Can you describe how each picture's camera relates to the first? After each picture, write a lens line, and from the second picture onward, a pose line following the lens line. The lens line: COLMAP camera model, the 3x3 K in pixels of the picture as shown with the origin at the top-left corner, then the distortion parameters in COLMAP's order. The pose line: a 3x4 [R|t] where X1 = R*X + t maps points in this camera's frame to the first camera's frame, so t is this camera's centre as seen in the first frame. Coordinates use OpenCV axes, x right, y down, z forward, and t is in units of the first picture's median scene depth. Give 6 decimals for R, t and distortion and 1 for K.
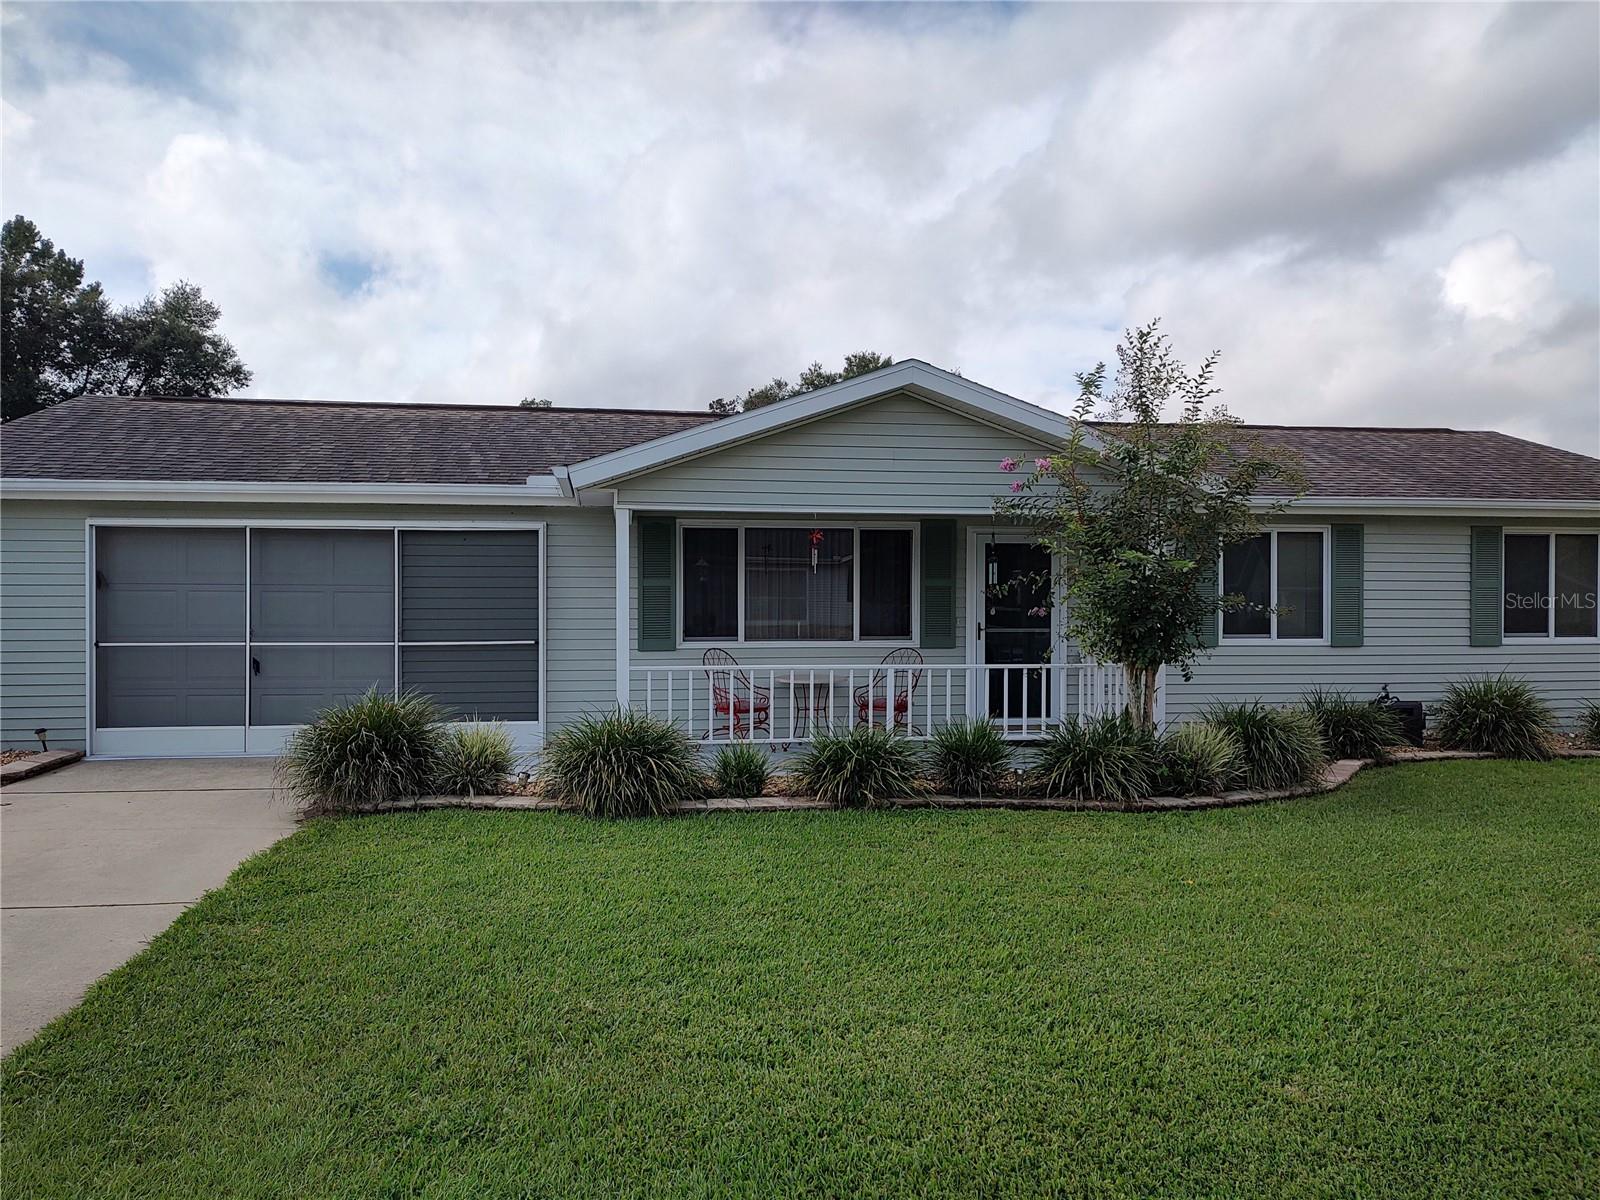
lens RADIAL K [[1139.8, 0, 800.0], [0, 1139.8, 600.0], [0, 0, 1]] dist [0.022623, -0.008063]
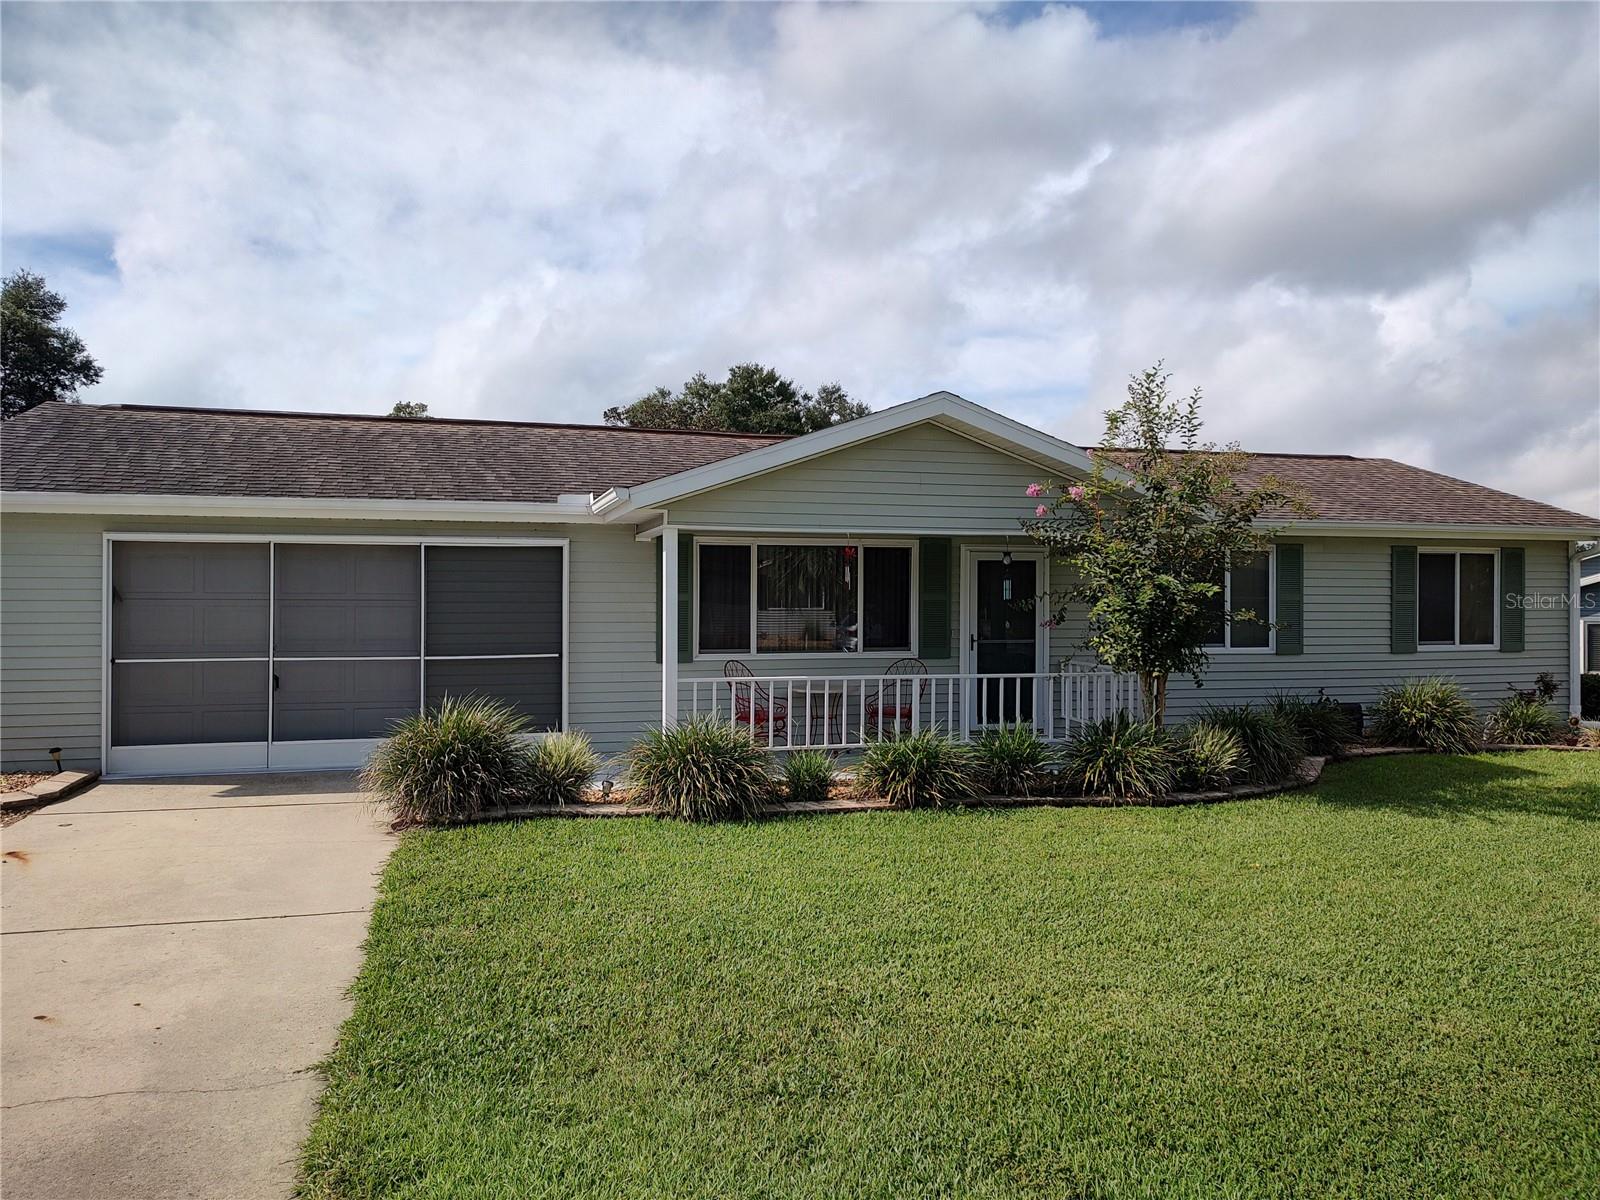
lens RADIAL K [[1139.8, 0, 800.0], [0, 1139.8, 600.0], [0, 0, 1]] dist [0.022623, -0.008063]
pose [[0.992405, -0.000650, 0.123009, -0.136789], [0.001469, 0.999977, -0.006567, -0.005767], [-0.123002, 0.006698, 0.992384, -0.042949]]
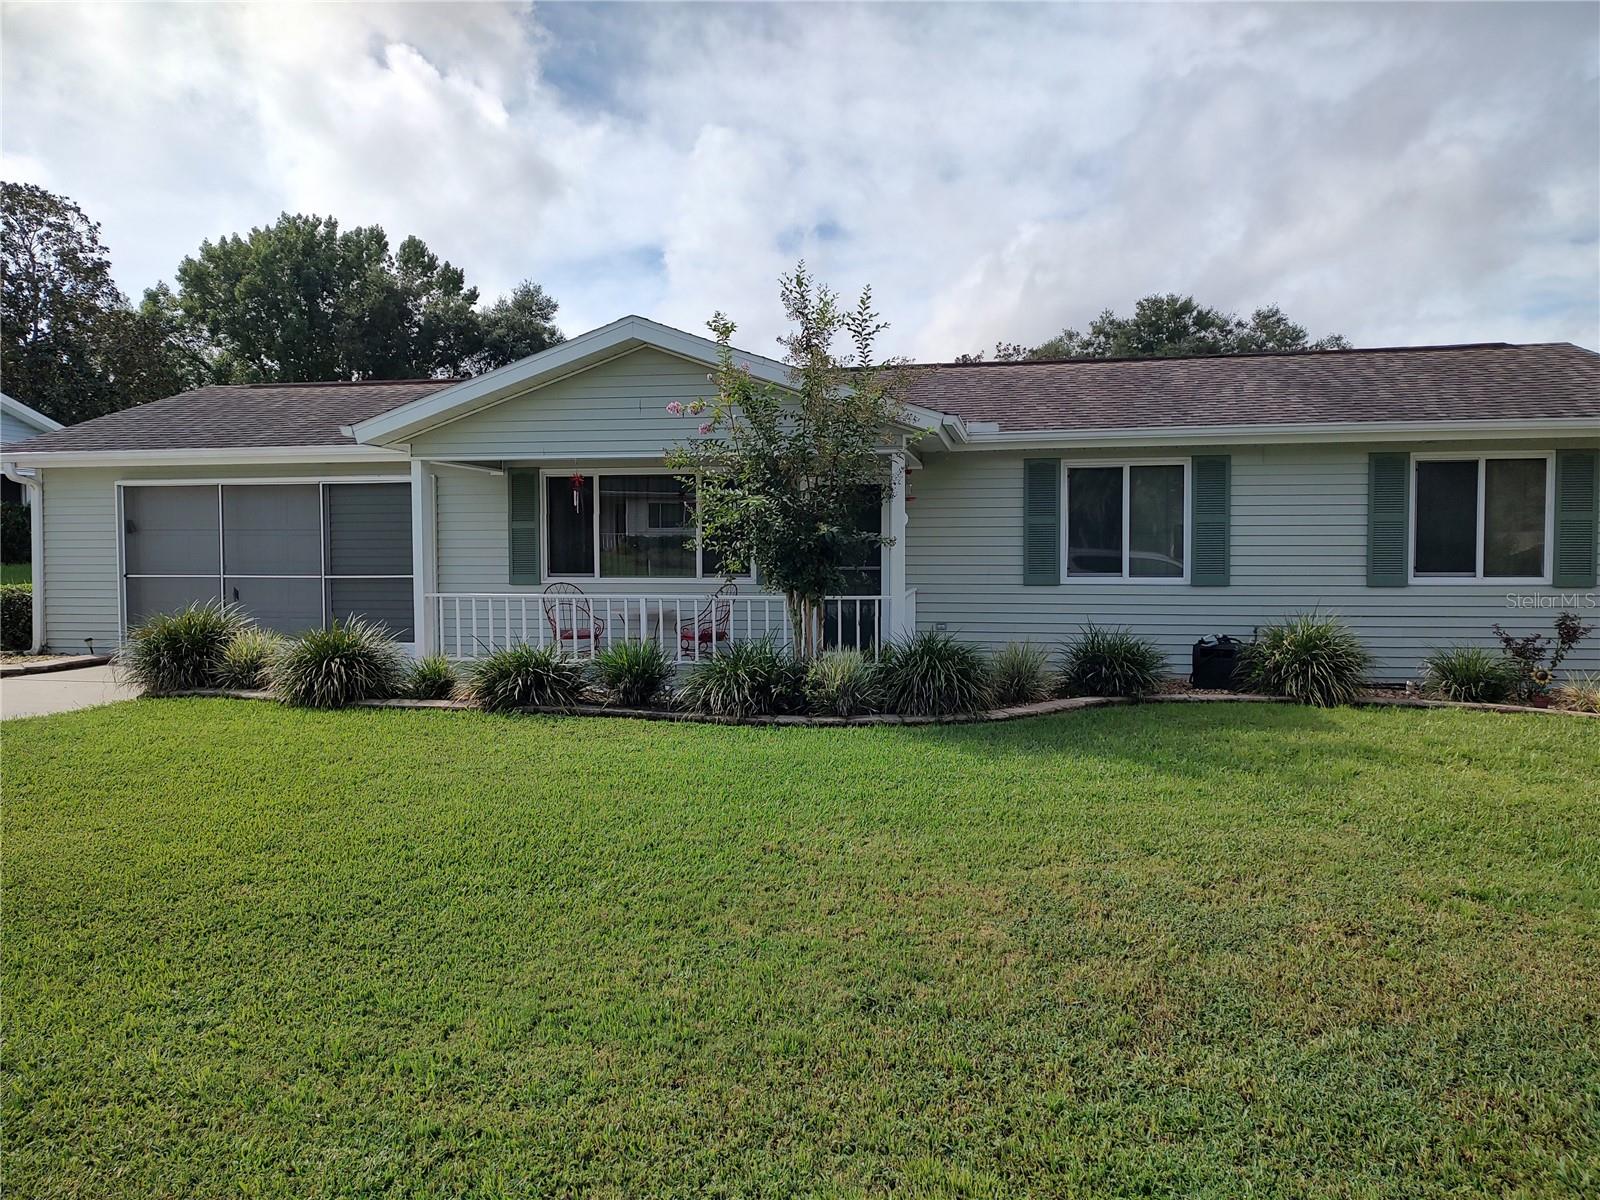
lens RADIAL K [[1133.9, 0, 800.0], [0, 1133.9, 600.0], [0, 0, 1]] dist [0.030371, -0.000371]
pose [[0.946364, 0.008958, -0.322978, 0.491186], [0.002058, 0.999428, 0.033751, 0.021226], [0.323096, -0.032605, 0.945804, 0.003948]]
